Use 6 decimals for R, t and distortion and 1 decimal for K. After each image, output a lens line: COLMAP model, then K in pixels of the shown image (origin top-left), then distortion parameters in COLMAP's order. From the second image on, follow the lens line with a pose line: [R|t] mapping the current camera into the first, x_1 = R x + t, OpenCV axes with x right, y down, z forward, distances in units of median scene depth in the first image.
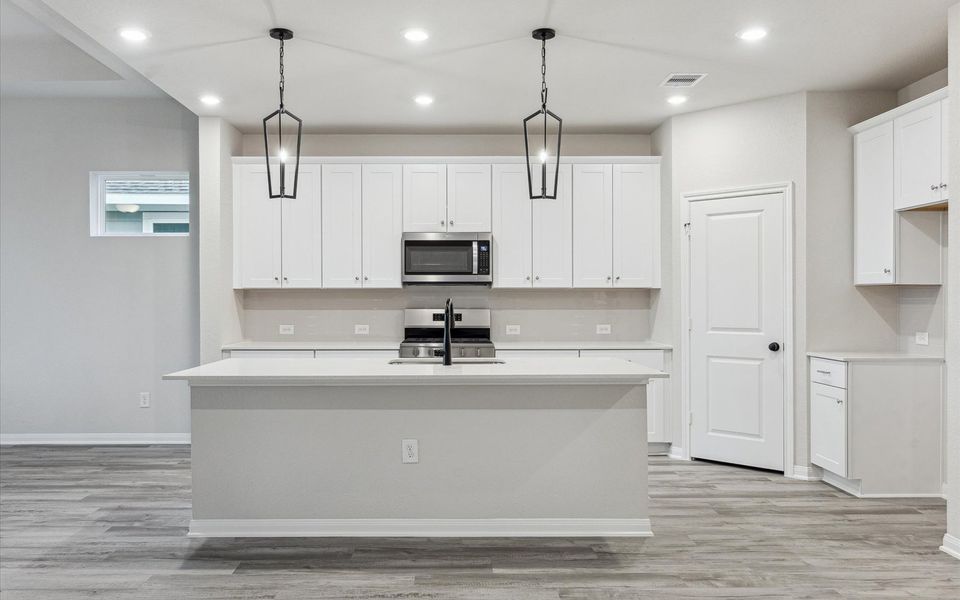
lens RADIAL K [[738.9, 0, 480.0], [0, 738.9, 300.0], [0, 0, 1]] dist [-0.001422, 0.001905]
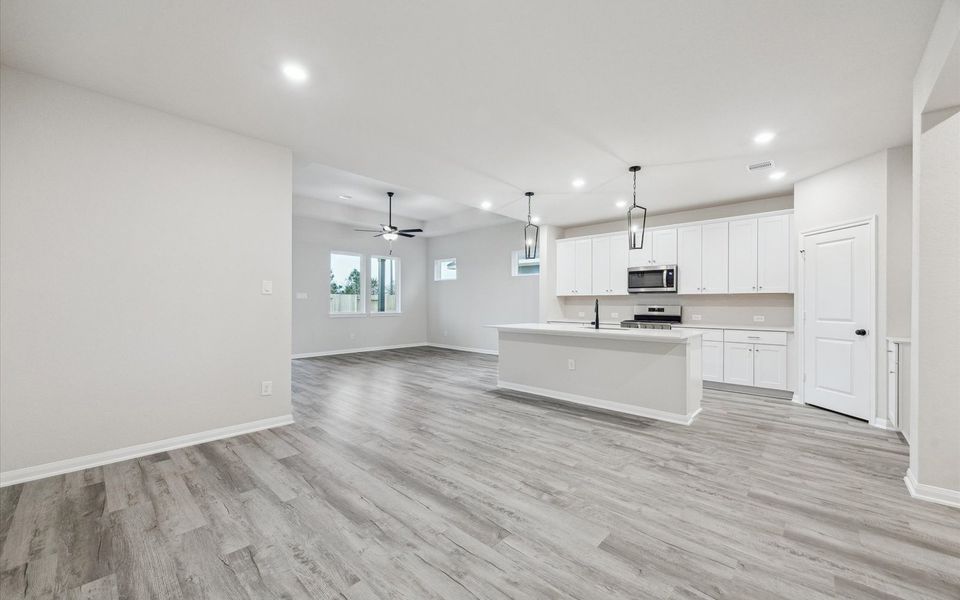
lens RADIAL K [[370.7, 0, 480.0], [0, 370.7, 300.0], [0, 0, 1]] dist [-0.000389, -0.000007]
pose [[0.728843, -0.002676, -0.684676, 0.359818], [-0.004834, 0.999947, -0.009053, 0.011123], [0.684664, 0.009908, 0.728792, -0.029227]]
